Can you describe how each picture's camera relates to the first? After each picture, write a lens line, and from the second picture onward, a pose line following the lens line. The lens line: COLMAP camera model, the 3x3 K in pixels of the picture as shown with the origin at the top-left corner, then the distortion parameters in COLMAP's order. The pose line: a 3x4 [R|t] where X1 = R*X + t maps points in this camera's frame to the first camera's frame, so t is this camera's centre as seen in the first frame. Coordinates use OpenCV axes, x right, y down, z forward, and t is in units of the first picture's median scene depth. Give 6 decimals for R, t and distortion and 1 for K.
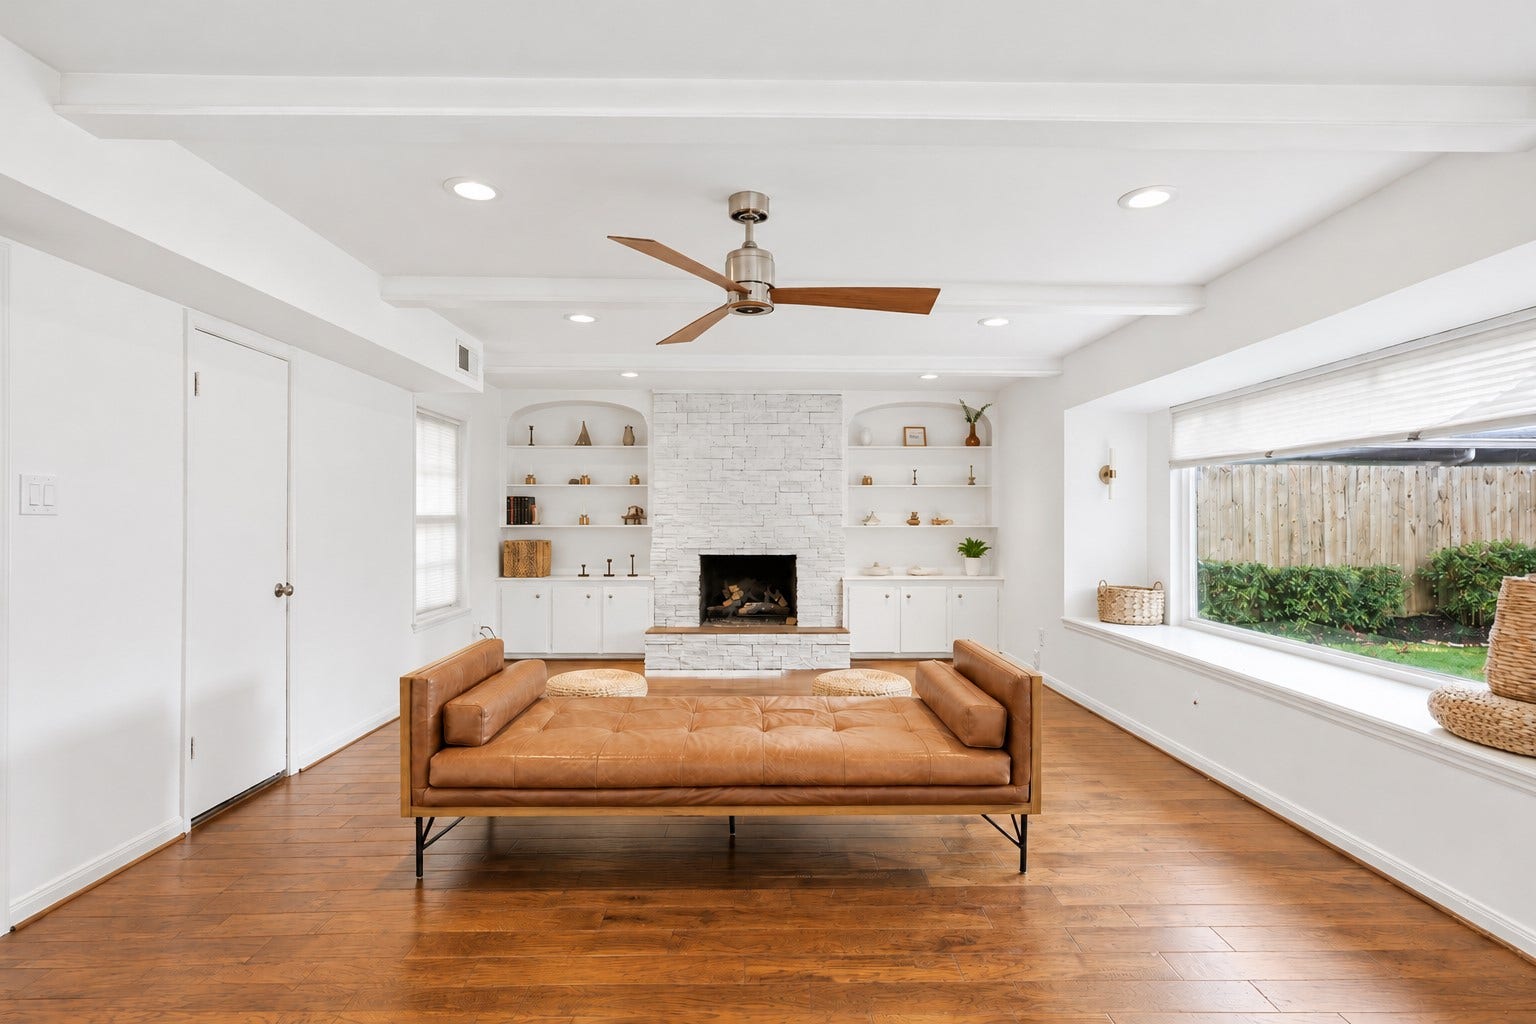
lens RADIAL K [[722.1, 0, 768.0], [0, 722.1, 512.0], [0, 0, 1]] dist [0.001423, -0.000209]
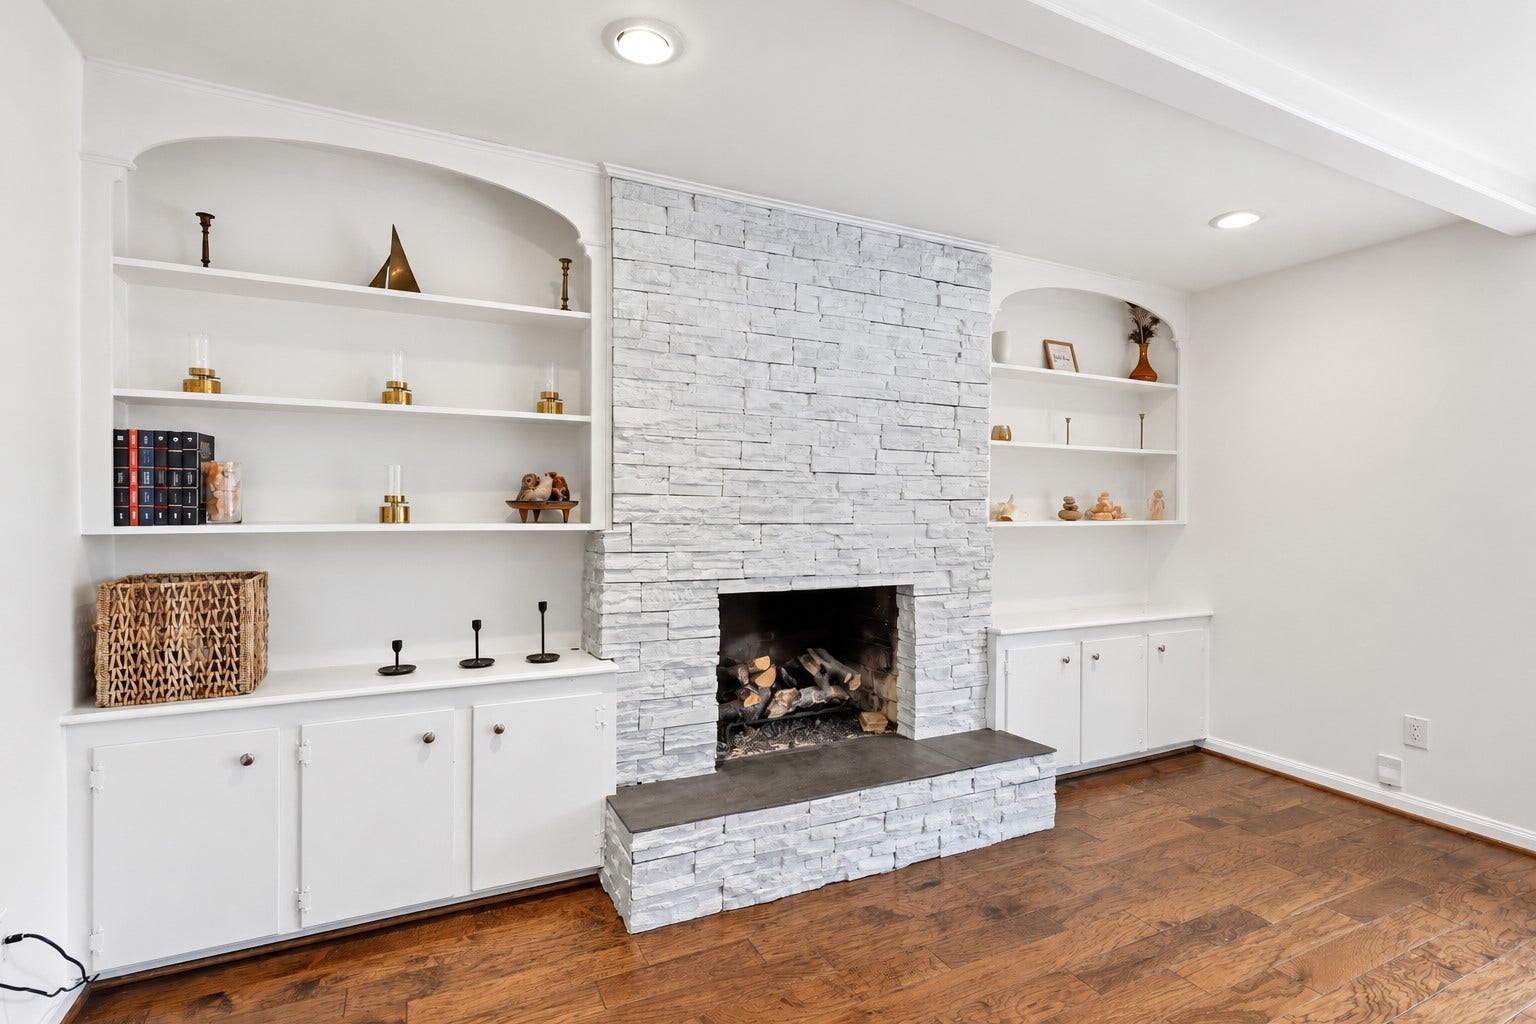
lens RADIAL K [[736.1, 0, 765.0], [0, 736.1, 500.0], [0, 0, 1]] dist [0.000657, 0.000131]
pose [[0.904524, 0.007955, 0.426348, -0.247093], [-0.011763, 0.999911, 0.006300, 0.002933], [-0.426259, -0.010713, 0.904538, 0.611700]]
